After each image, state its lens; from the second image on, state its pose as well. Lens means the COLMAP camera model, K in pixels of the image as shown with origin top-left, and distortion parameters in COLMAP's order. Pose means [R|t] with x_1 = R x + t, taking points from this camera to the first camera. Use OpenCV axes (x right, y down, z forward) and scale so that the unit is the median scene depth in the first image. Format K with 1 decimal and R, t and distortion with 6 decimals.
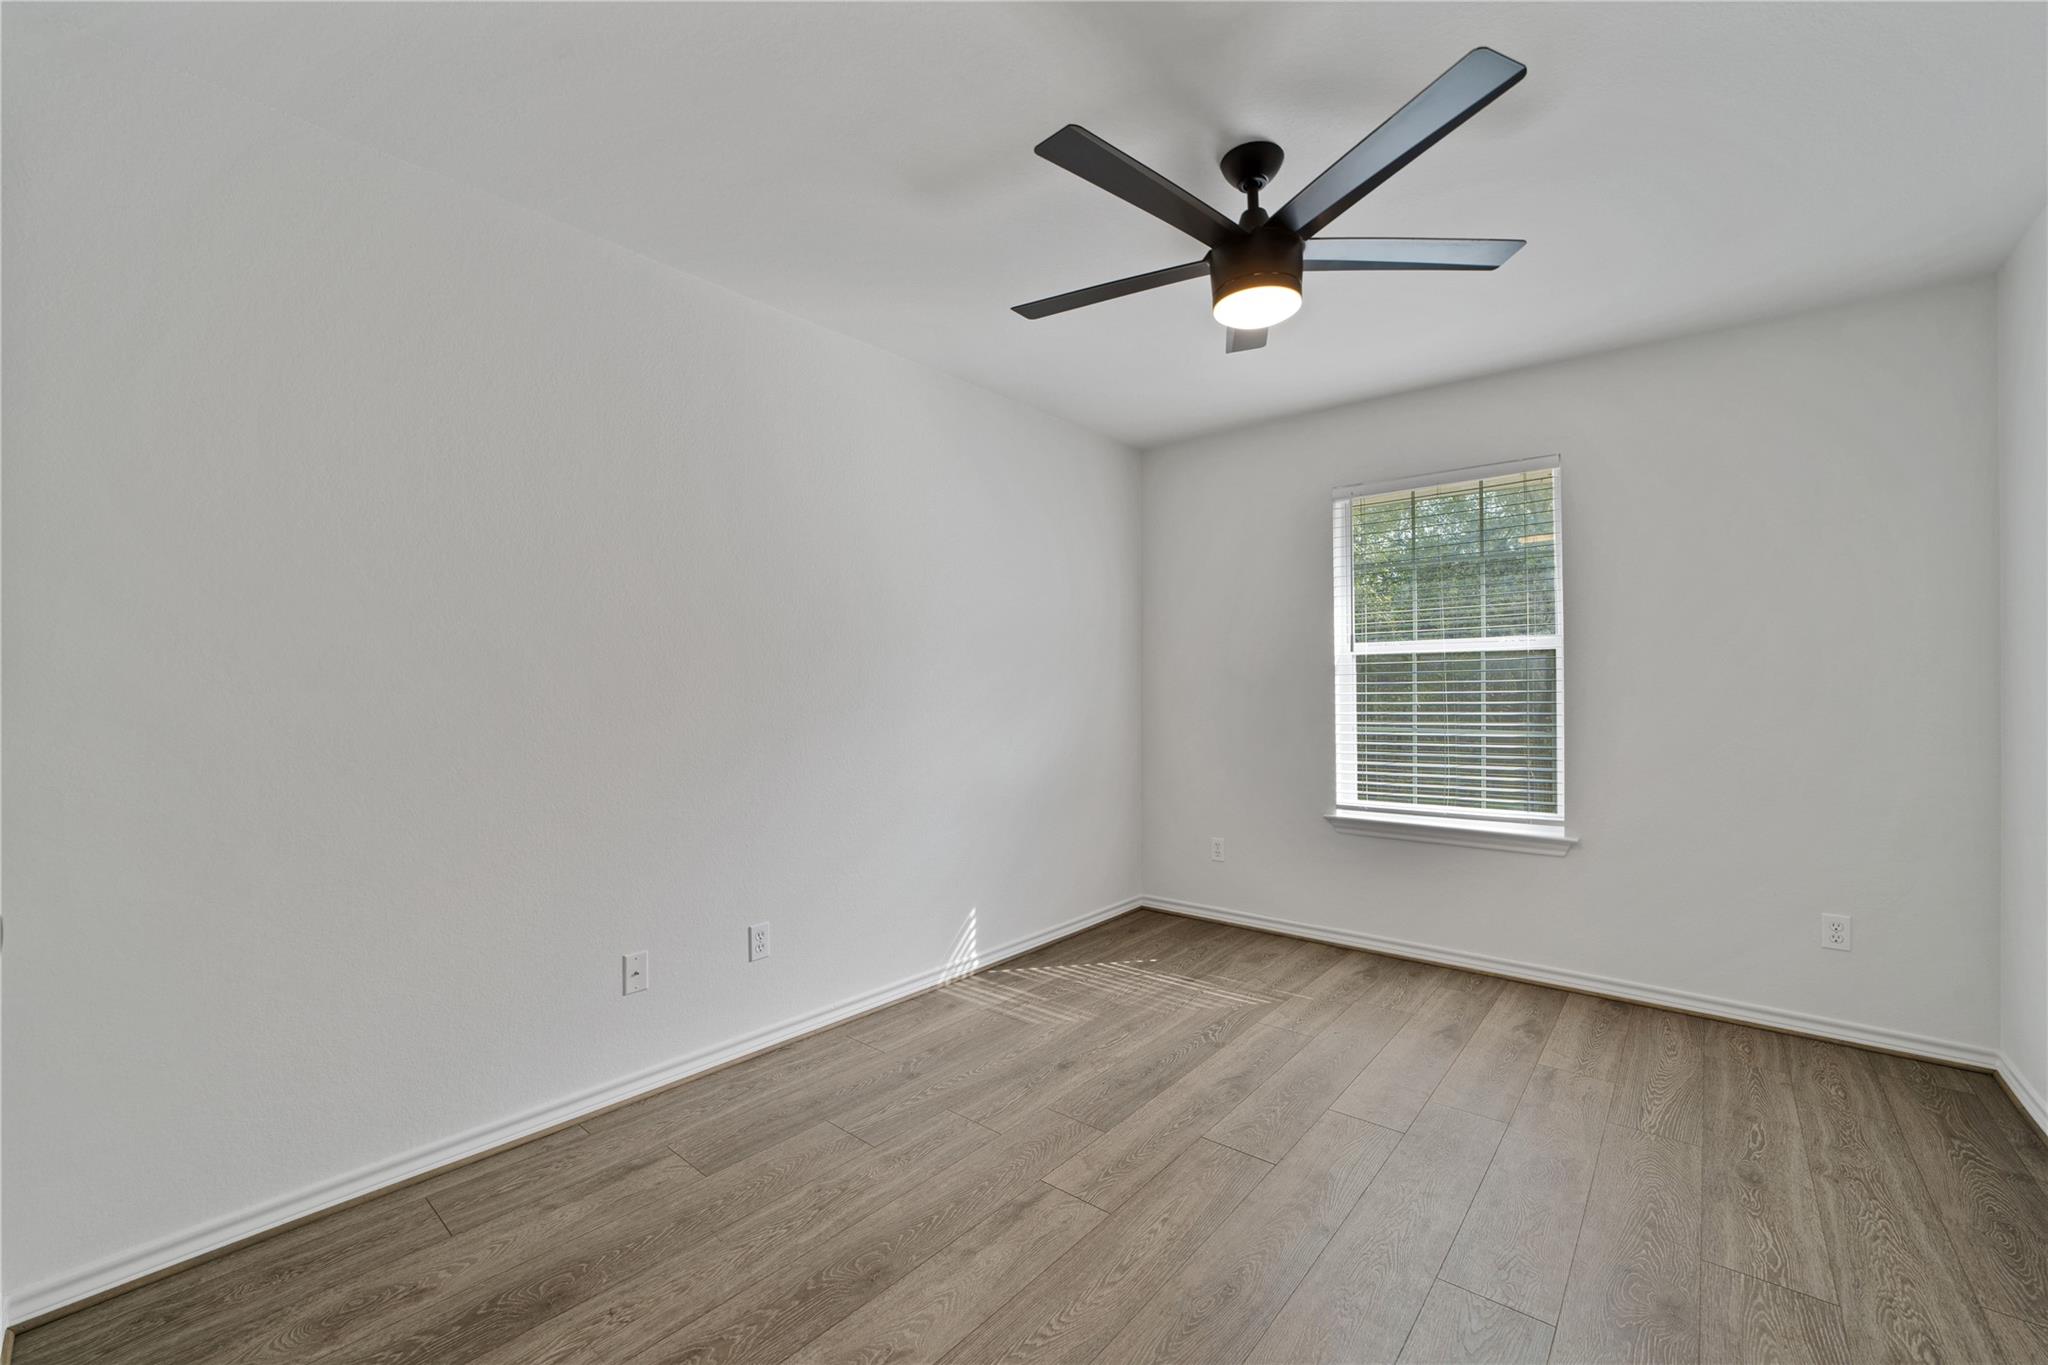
lens RADIAL K [[832.0, 0, 1033.8], [0, 832.0, 685.9], [0, 0, 1]] dist [-0.034715, 0.009914]
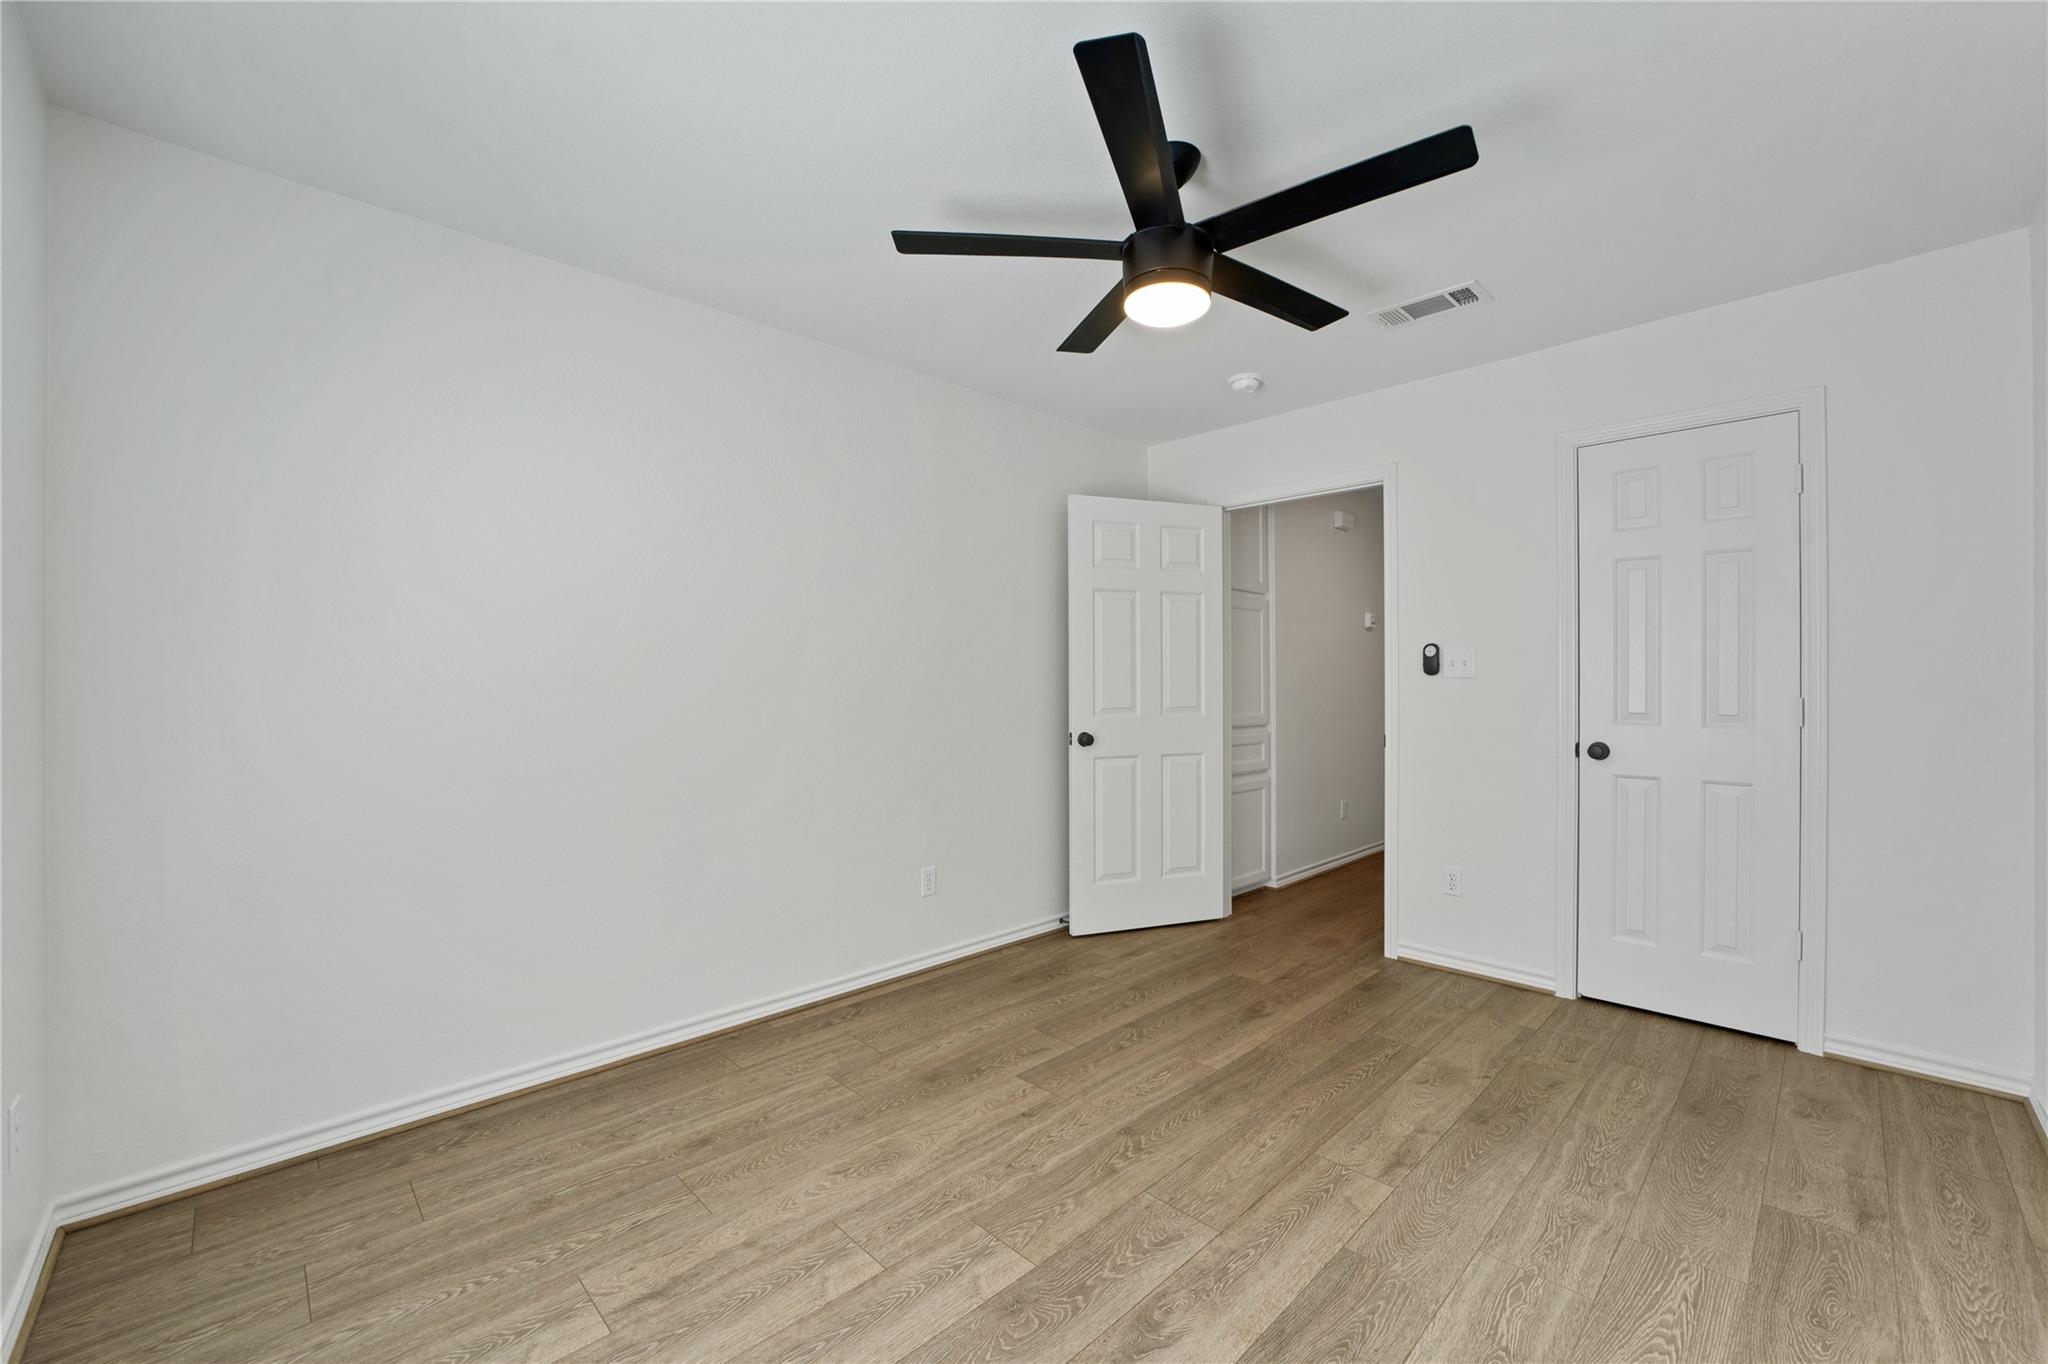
lens RADIAL K [[817.4, 0, 1049.0], [0, 817.4, 676.5], [0, 0, 1]] dist [-0.032546, 0.009118]
pose [[-0.996707, 0.003549, 0.081009, 0.303158], [0.002462, 0.999906, -0.013524, 0.008736], [-0.081049, -0.013280, -0.996622, 1.794414]]
